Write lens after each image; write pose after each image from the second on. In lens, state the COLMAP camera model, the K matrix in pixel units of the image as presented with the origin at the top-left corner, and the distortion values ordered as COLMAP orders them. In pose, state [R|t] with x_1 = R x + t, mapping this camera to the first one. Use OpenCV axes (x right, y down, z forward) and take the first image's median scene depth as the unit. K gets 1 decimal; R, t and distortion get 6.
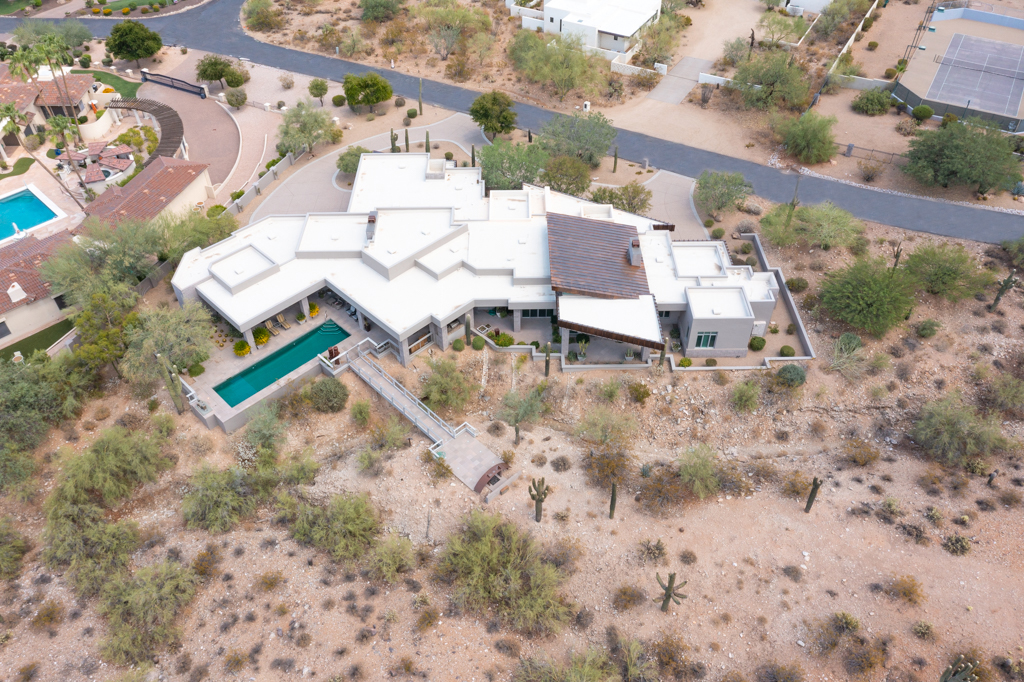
lens RADIAL K [[811.5, 0, 512.0], [0, 811.5, 341.0], [0, 0, 1]] dist [-0.029817, 0.078523]
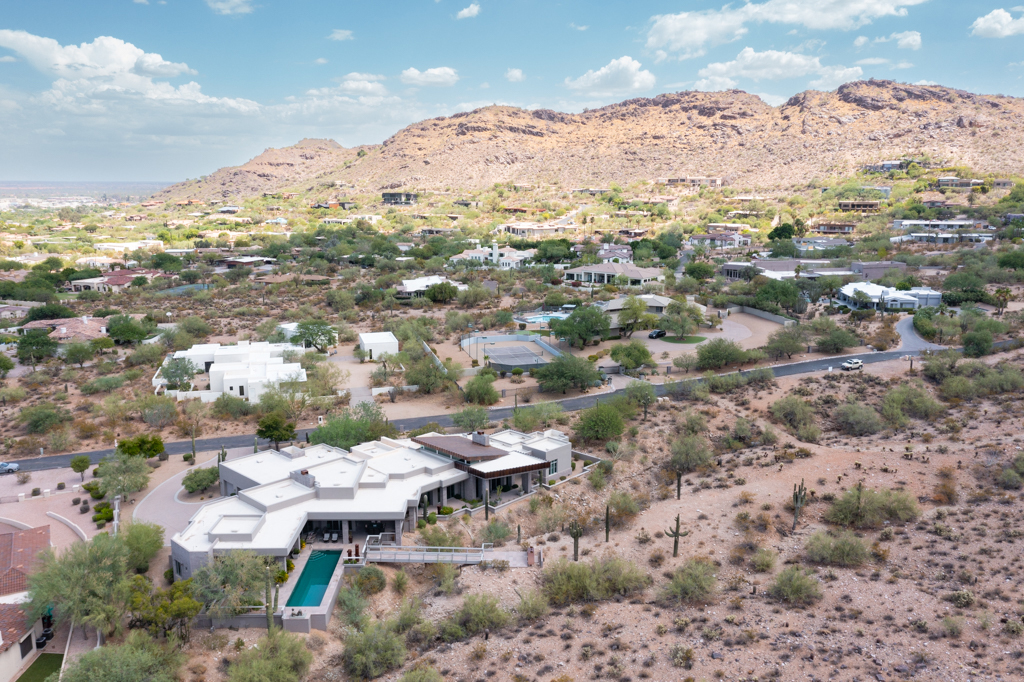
lens RADIAL K [[811.5, 0, 512.0], [0, 811.5, 341.0], [0, 0, 1]] dist [-0.029817, 0.078523]
pose [[0.698960, -0.132023, 0.702869, -1.007255], [0.485759, 0.808954, -0.331108, 0.321727], [-0.524874, 0.572856, 0.629558, -0.094024]]
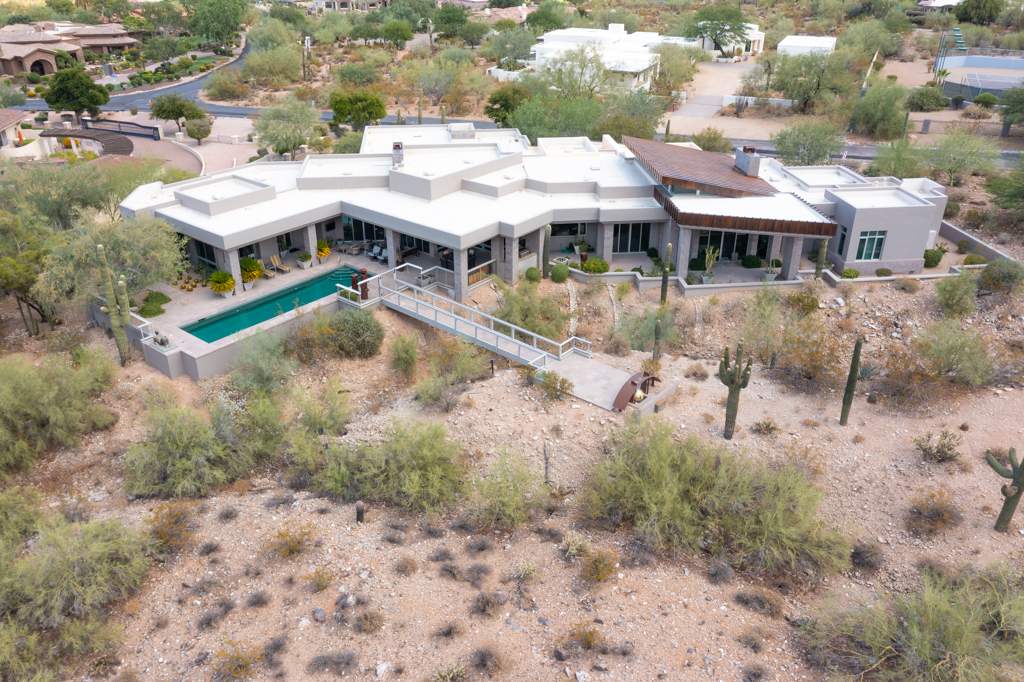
lens RADIAL K [[811.5, 0, 512.0], [0, 811.5, 341.0], [0, 0, 1]] dist [-0.029817, 0.078523]
pose [[0.994700, -0.036694, 0.096048, -0.183211], [0.061831, 0.959844, -0.273637, 0.301602], [-0.082151, 0.278125, 0.957025, 0.392869]]
